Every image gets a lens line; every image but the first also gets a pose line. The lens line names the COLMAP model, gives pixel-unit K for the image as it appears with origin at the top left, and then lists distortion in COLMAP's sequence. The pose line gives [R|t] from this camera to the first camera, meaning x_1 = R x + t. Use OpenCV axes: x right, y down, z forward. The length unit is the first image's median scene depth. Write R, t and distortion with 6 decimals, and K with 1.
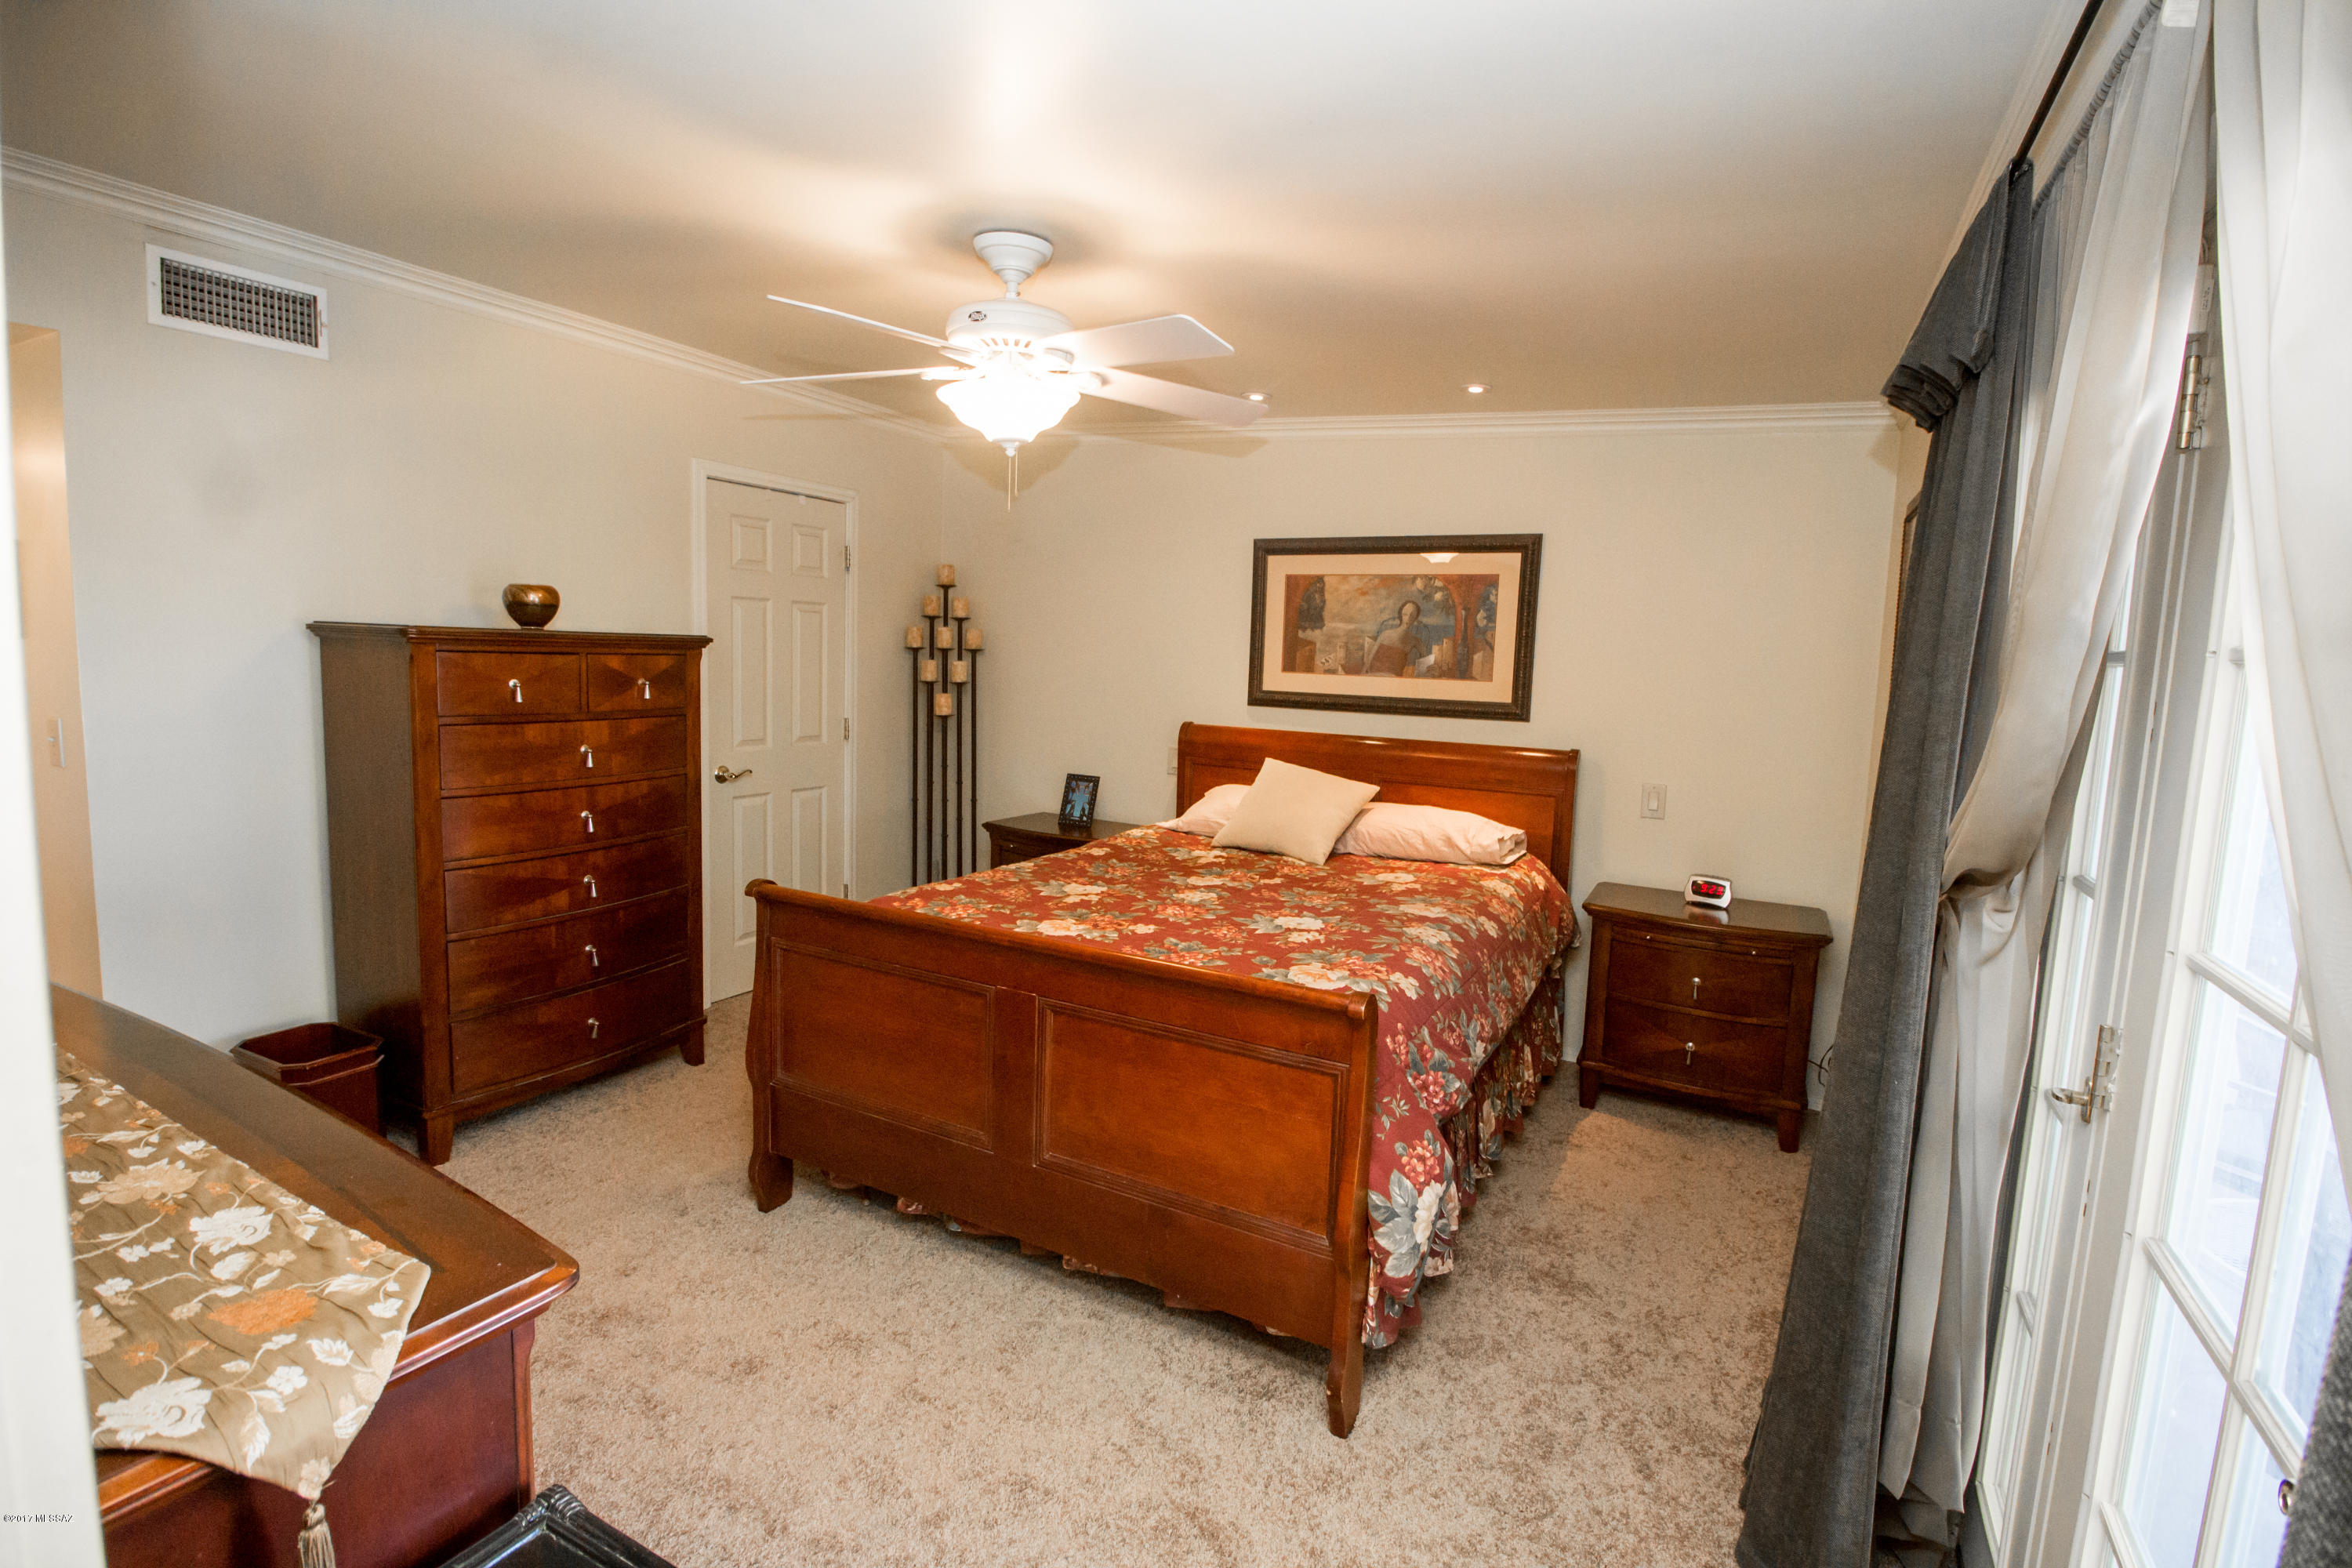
lens RADIAL K [[1087.8, 0, 1173.1], [0, 1087.8, 780.0], [0, 0, 1]] dist [0.002258, -0.013686]
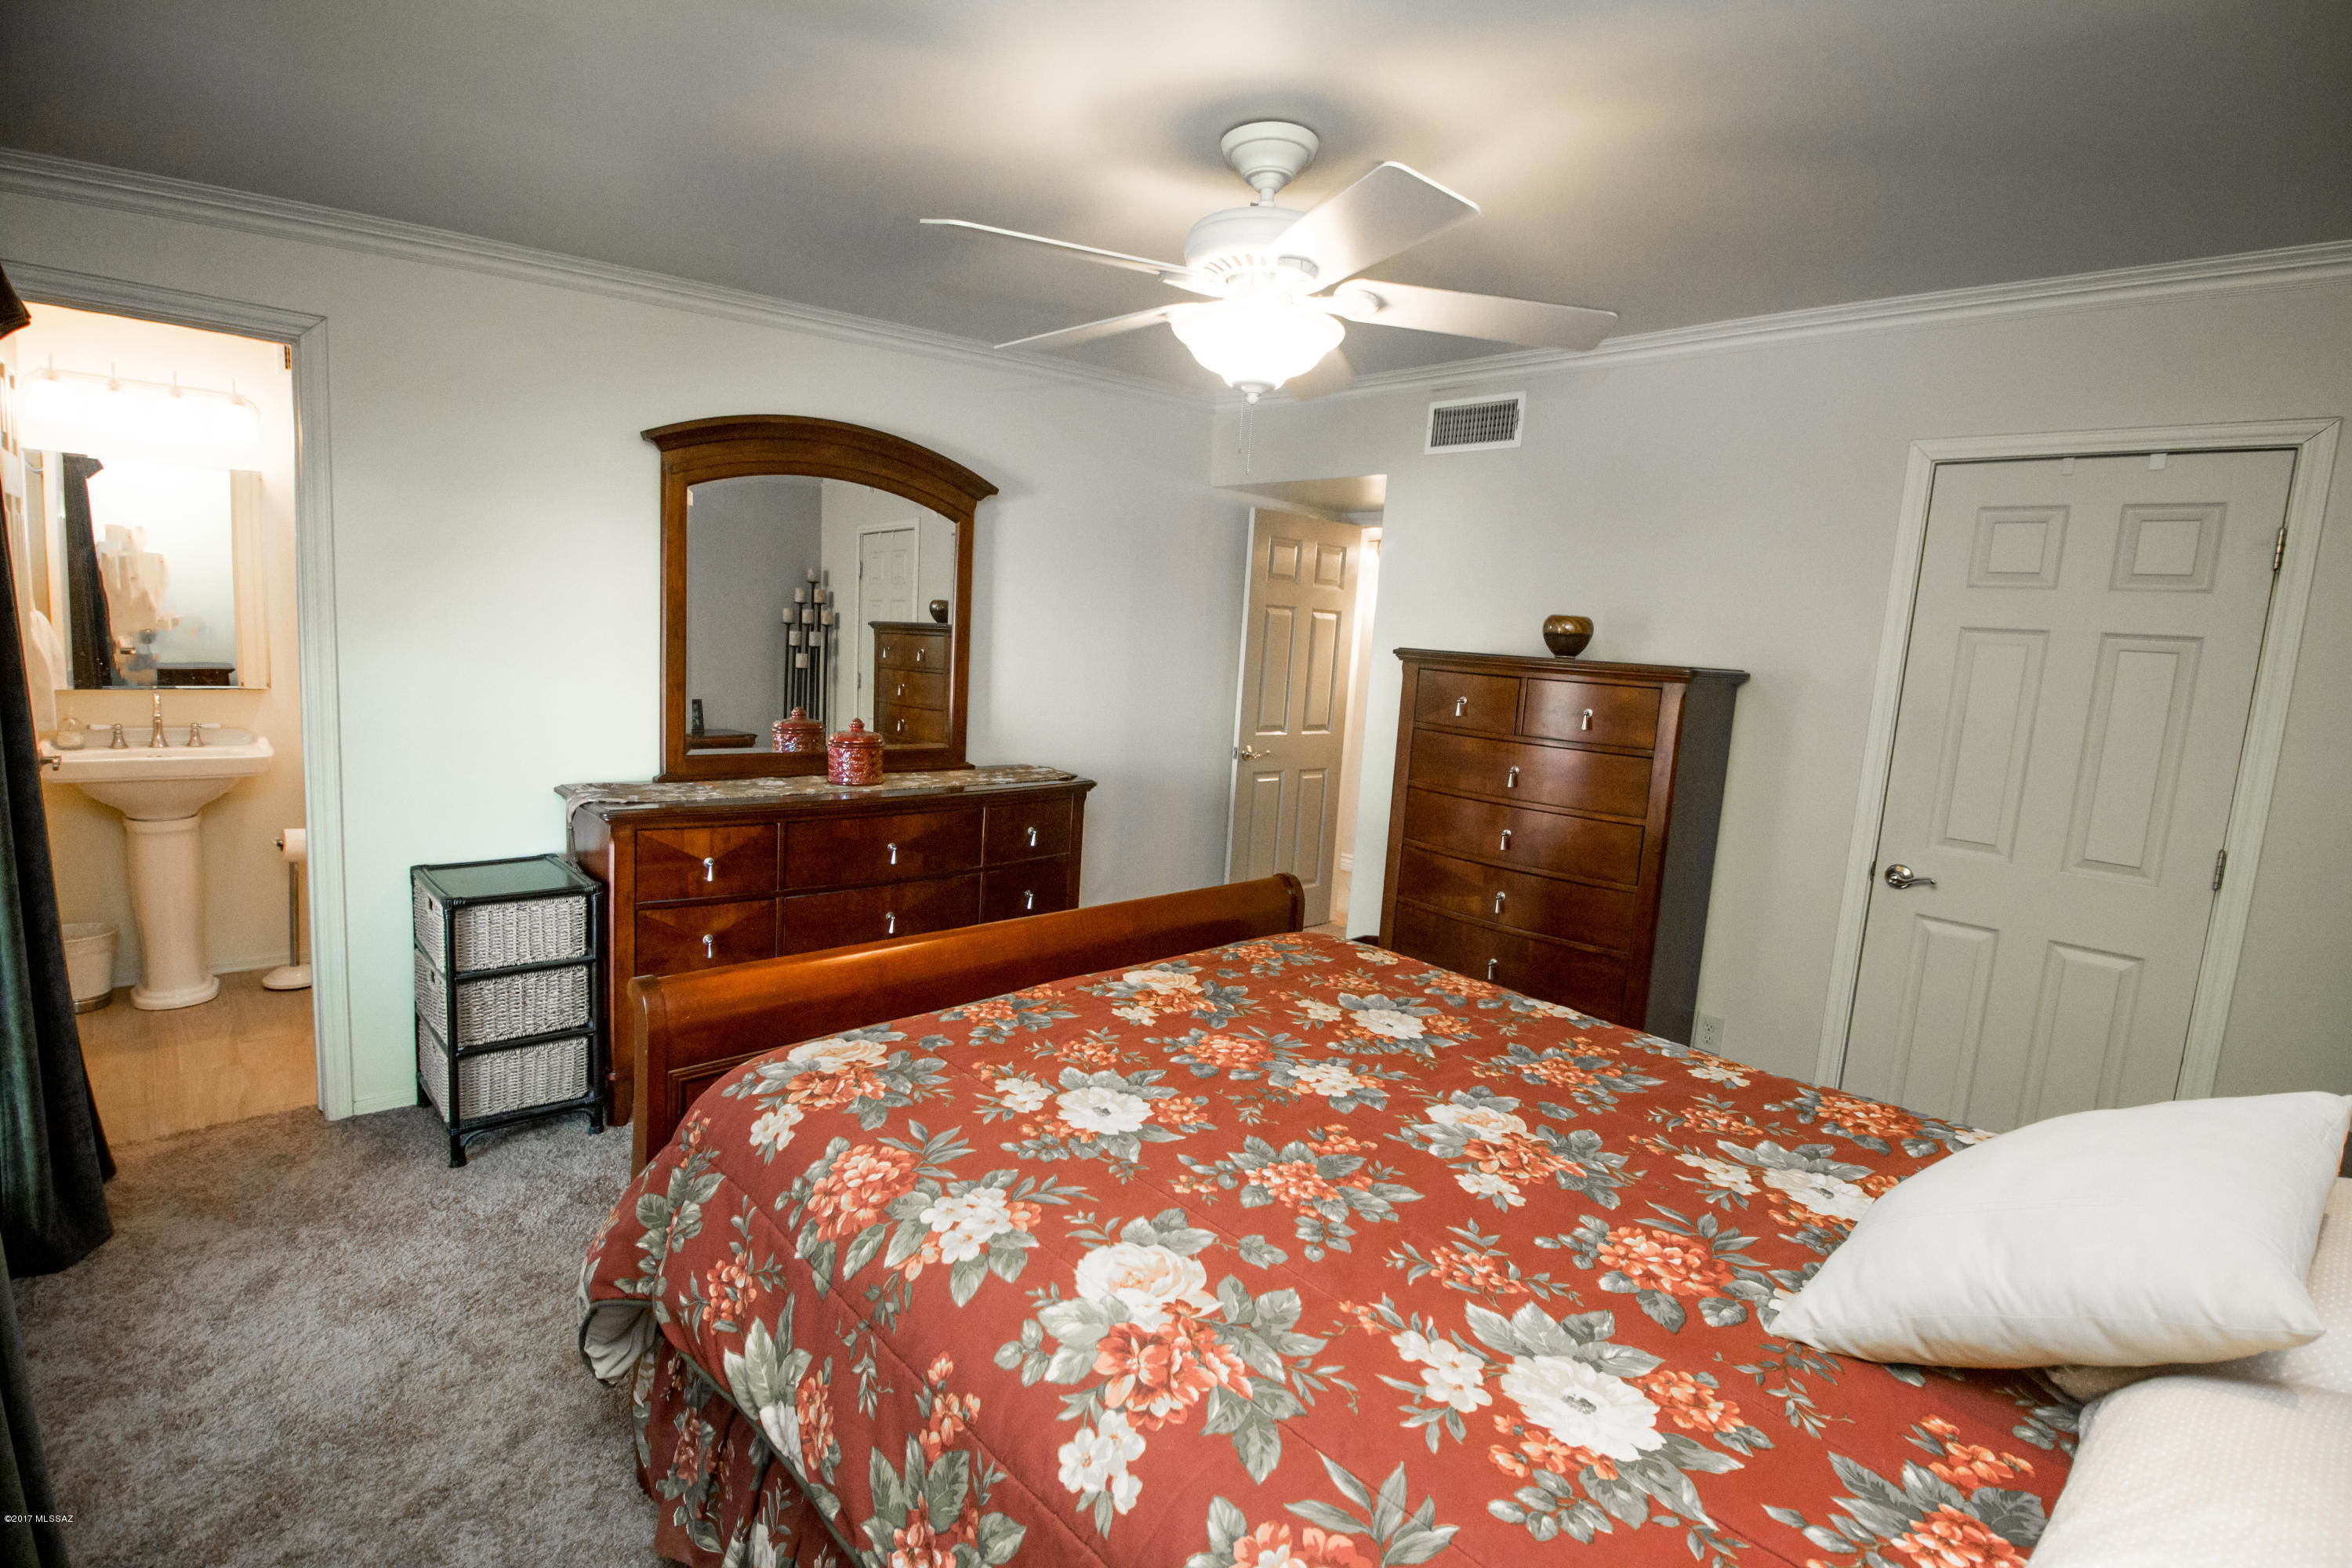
lens RADIAL K [[1091.1, 0, 1169.6], [0, 1091.1, 759.8], [0, 0, 1]] dist [0.005379, -0.015841]
pose [[-0.345254, 0.064102, -0.936317, 0.372521], [-0.176311, 0.975472, 0.131794, -0.080433], [0.921799, 0.210586, -0.325484, 0.711151]]
